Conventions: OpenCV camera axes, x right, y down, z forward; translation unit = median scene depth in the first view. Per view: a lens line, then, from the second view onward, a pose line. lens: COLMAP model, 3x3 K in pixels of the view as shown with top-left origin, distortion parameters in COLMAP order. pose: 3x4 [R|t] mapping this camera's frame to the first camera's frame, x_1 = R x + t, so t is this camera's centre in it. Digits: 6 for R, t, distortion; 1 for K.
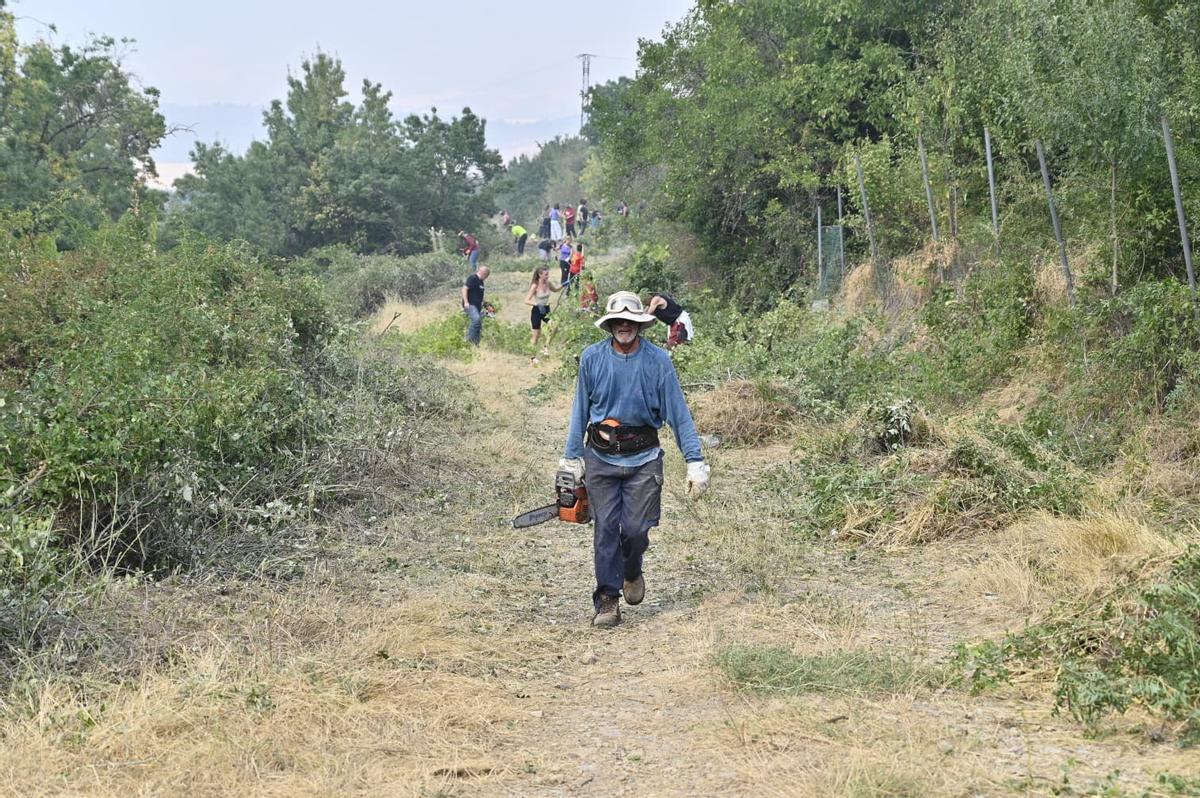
lens RADIAL K [[791.6, 0, 594.1], [0, 791.6, 392.3], [0, 0, 1]] dist [-0.009052, -0.000327]
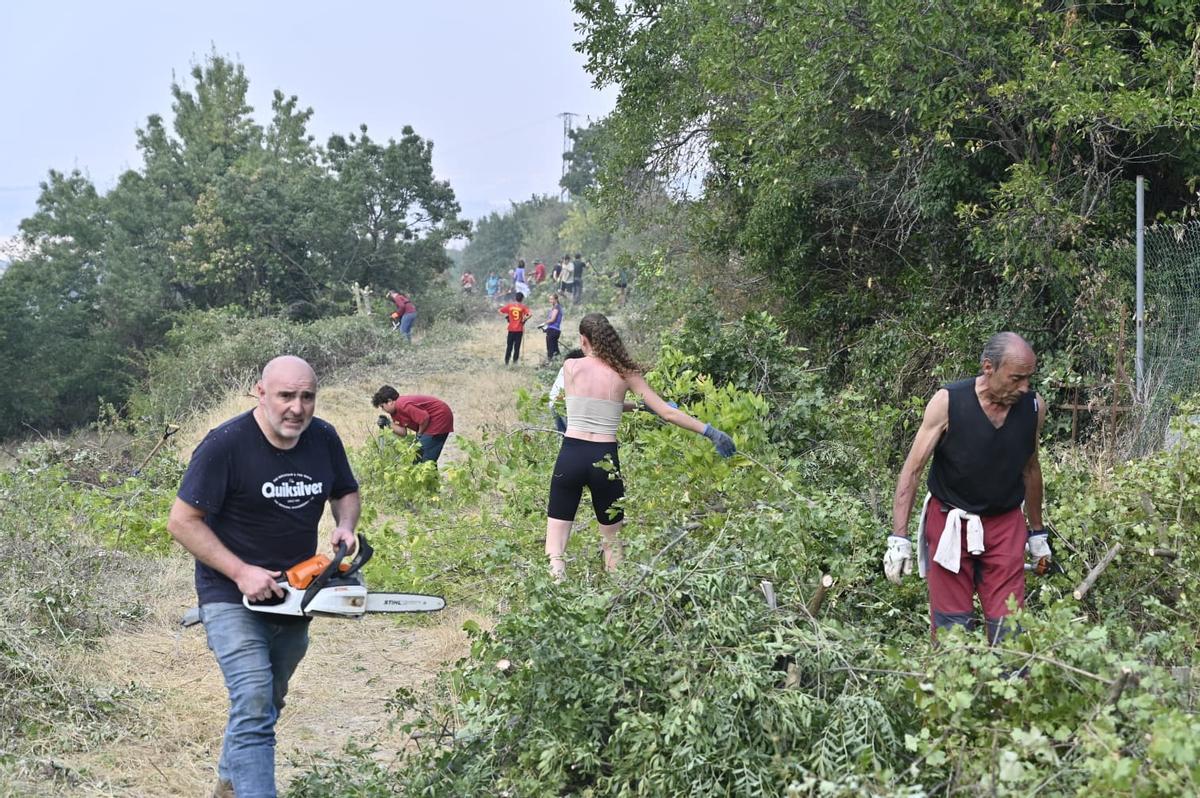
lens RADIAL K [[920.1, 0, 596.9], [0, 920.1, 402.8], [0, 0, 1]] dist [-0.072872, -0.007673]
pose [[0.999671, 0.007288, 0.024603, -0.001490], [-0.005035, 0.995894, -0.090387, -0.021890], [-0.025161, 0.090234, 0.995603, 0.158775]]
